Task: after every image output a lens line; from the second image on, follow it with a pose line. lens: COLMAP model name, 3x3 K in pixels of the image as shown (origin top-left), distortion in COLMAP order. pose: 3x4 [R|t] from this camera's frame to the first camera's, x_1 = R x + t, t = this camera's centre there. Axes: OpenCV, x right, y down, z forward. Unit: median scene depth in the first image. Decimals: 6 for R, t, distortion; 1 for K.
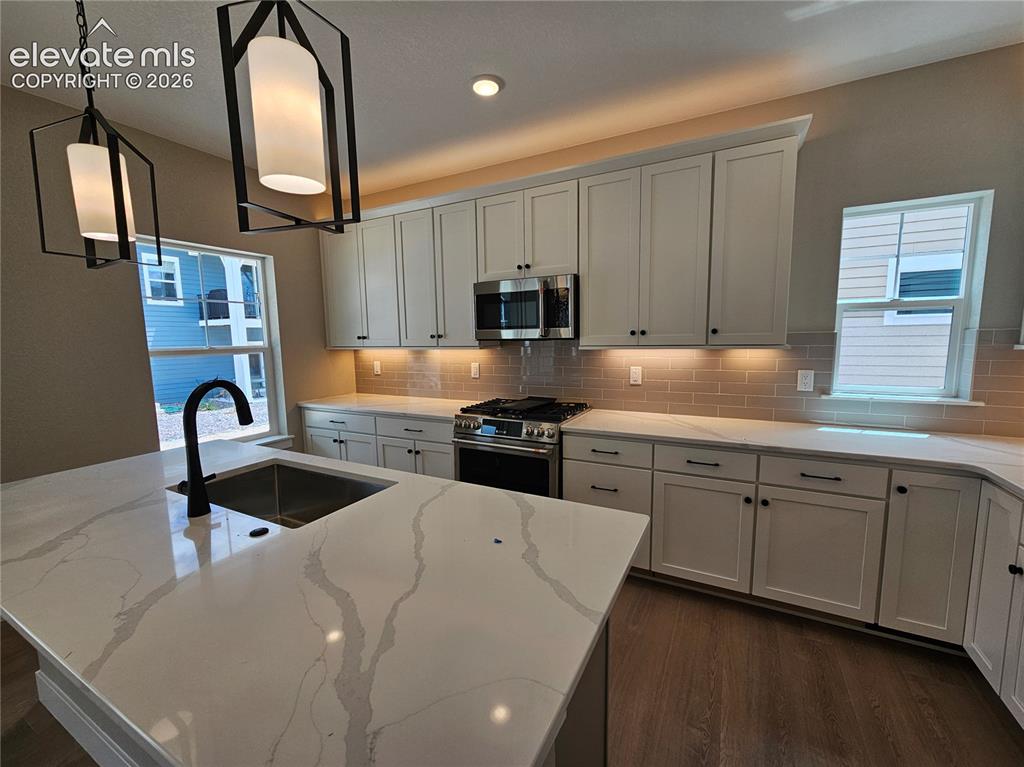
lens RADIAL K [[420.7, 0, 514.6], [0, 420.7, 385.1], [0, 0, 1]] dist [0.000025, -0.000086]
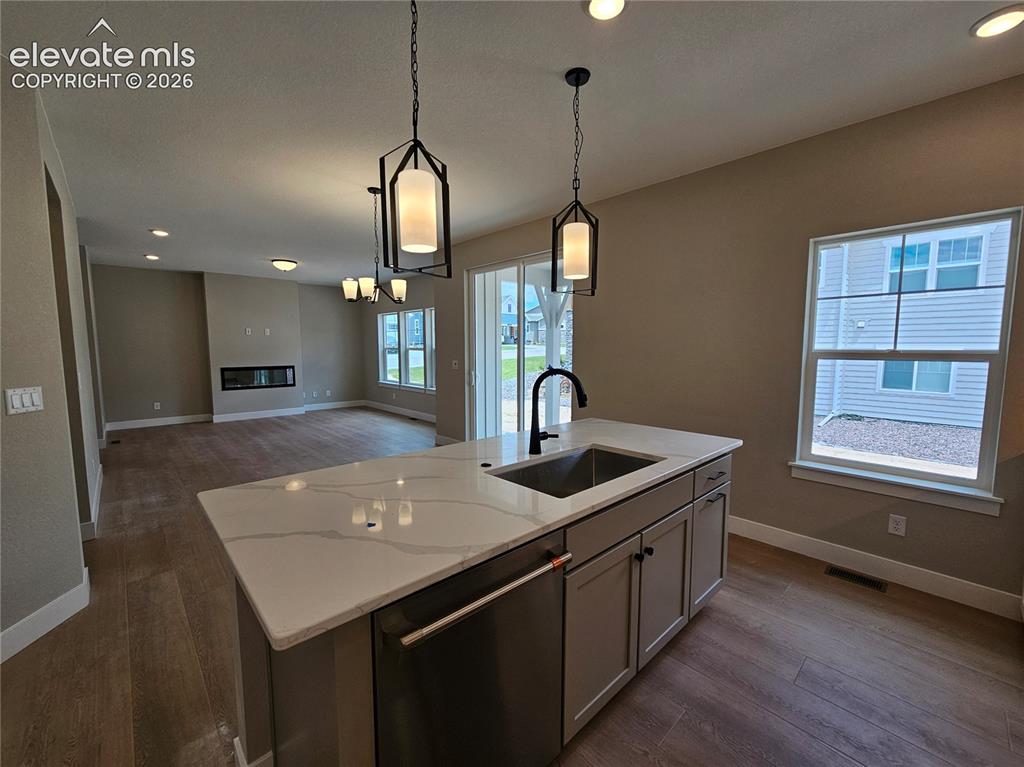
lens RADIAL K [[420.7, 0, 514.6], [0, 420.7, 385.1], [0, 0, 1]] dist [0.000025, -0.000086]
pose [[-0.323644, 0.103915, -0.940455, 0.363390], [-0.104628, 0.983925, 0.144724, -0.080420], [0.940376, 0.145237, -0.307570, 0.715422]]
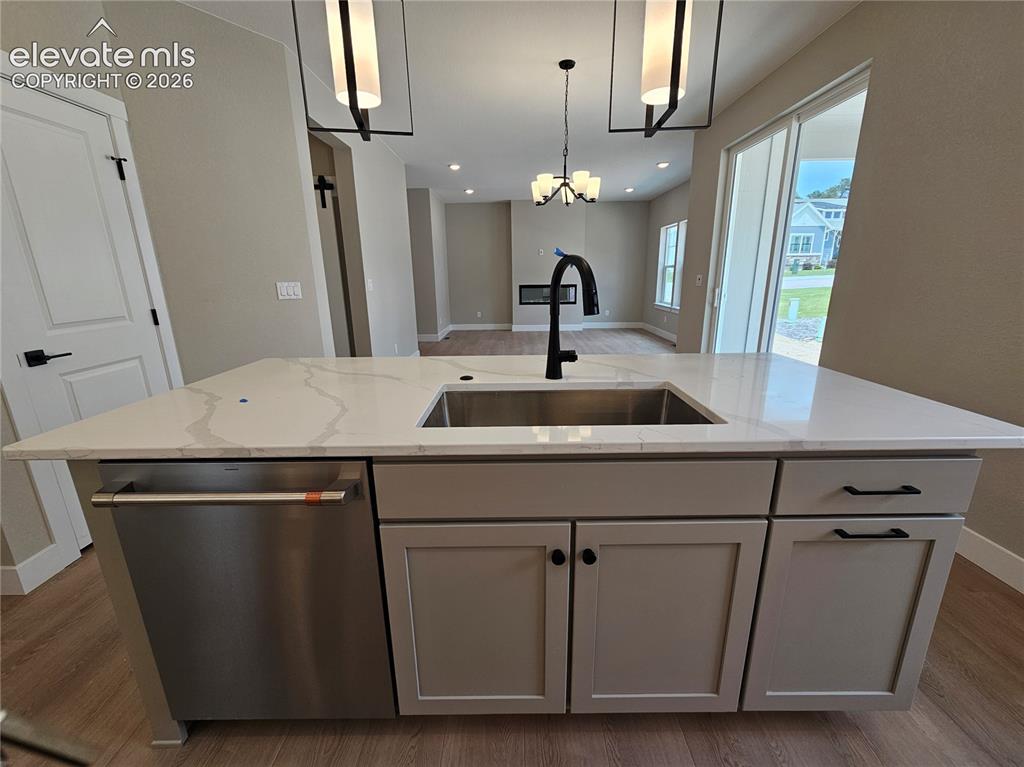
lens RADIAL K [[422.0, 0, 516.4], [0, 422.0, 384.9], [0, 0, 1]] dist [-0.000497, 0.000269]
pose [[-0.883456, 0.145636, -0.445304, -0.082063], [-0.027814, 0.932481, 0.360147, -0.041349], [0.467687, 0.330559, -0.819755, 0.984793]]
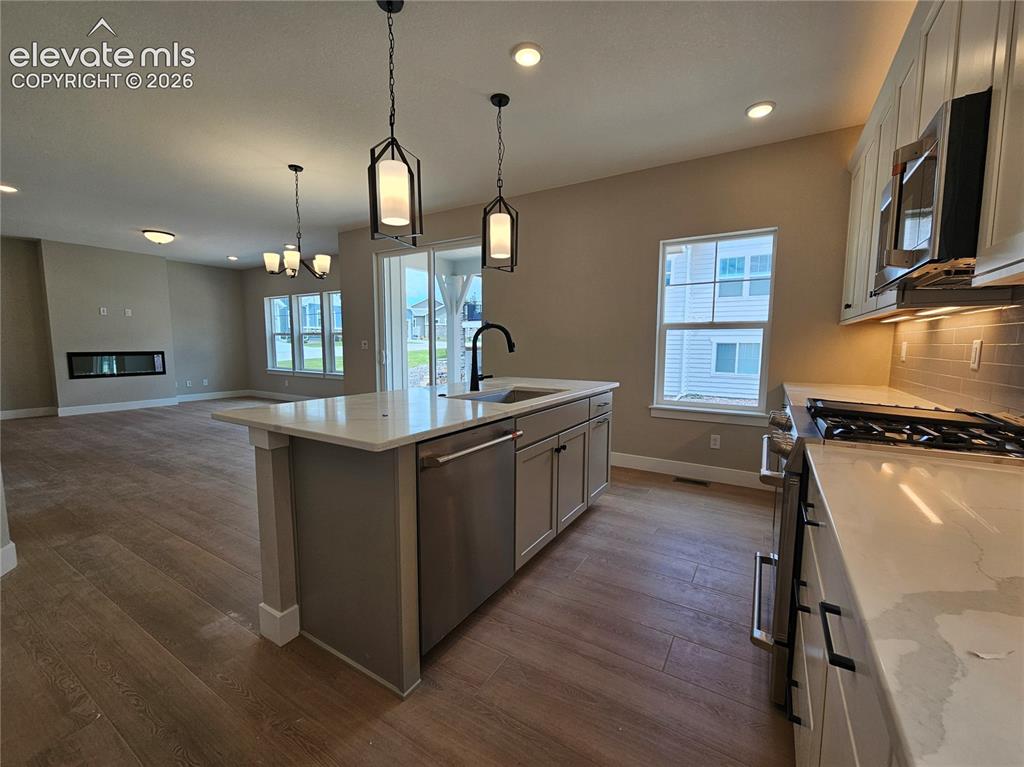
lens RADIAL K [[420.7, 0, 514.6], [0, 420.7, 385.1], [0, 0, 1]] dist [0.000025, -0.000086]
pose [[-0.061128, 0.115983, -0.991368, 0.624324], [-0.118972, 0.985298, 0.122609, 0.008227], [0.991014, 0.125440, -0.046431, 0.666767]]
